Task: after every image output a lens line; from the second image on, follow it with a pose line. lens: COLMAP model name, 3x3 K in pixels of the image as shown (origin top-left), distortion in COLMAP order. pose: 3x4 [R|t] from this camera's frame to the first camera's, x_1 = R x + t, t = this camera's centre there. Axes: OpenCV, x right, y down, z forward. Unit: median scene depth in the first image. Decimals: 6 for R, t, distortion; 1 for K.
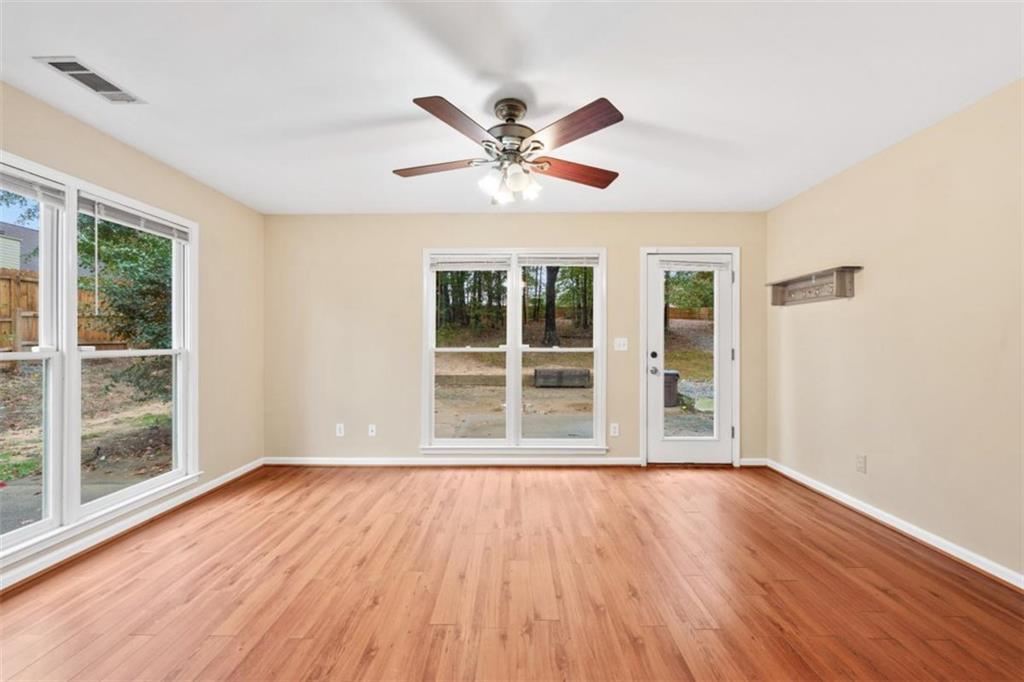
lens RADIAL K [[424.6, 0, 504.6], [0, 424.6, 339.9], [0, 0, 1]] dist [-0.001342, 0.000554]
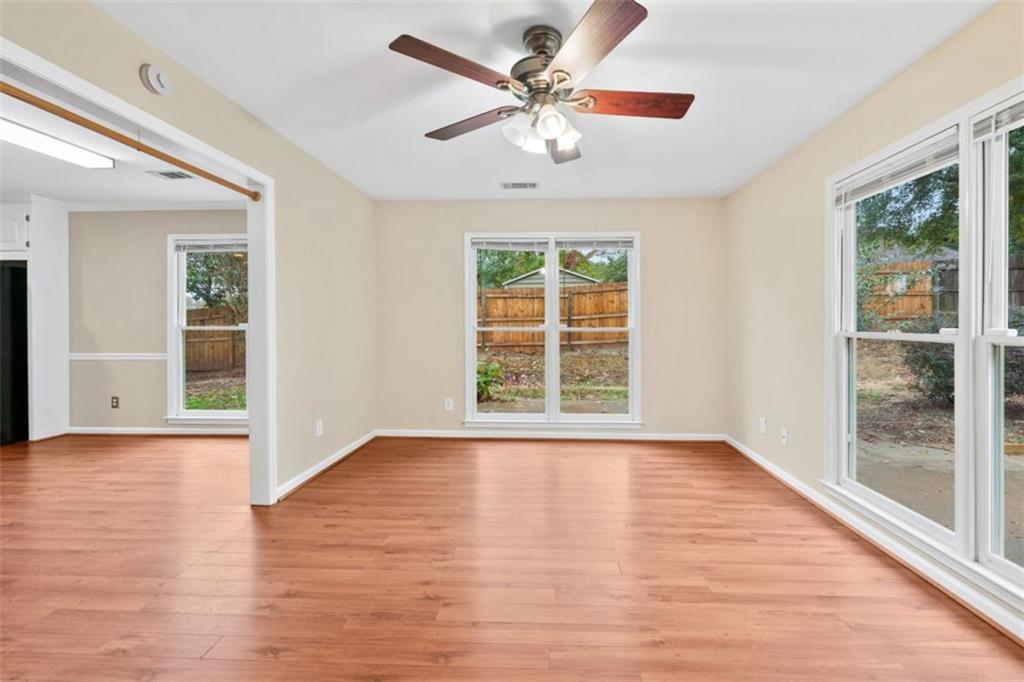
lens RADIAL K [[424.6, 0, 532.2], [0, 424.6, 323.0], [0, 0, 1]] dist [-0.001342, 0.000554]
pose [[-0.032082, -0.000396, -0.999485, 0.634023], [0.001413, 0.999999, -0.000441, 0.007752], [0.999484, -0.001426, -0.032081, 0.751538]]
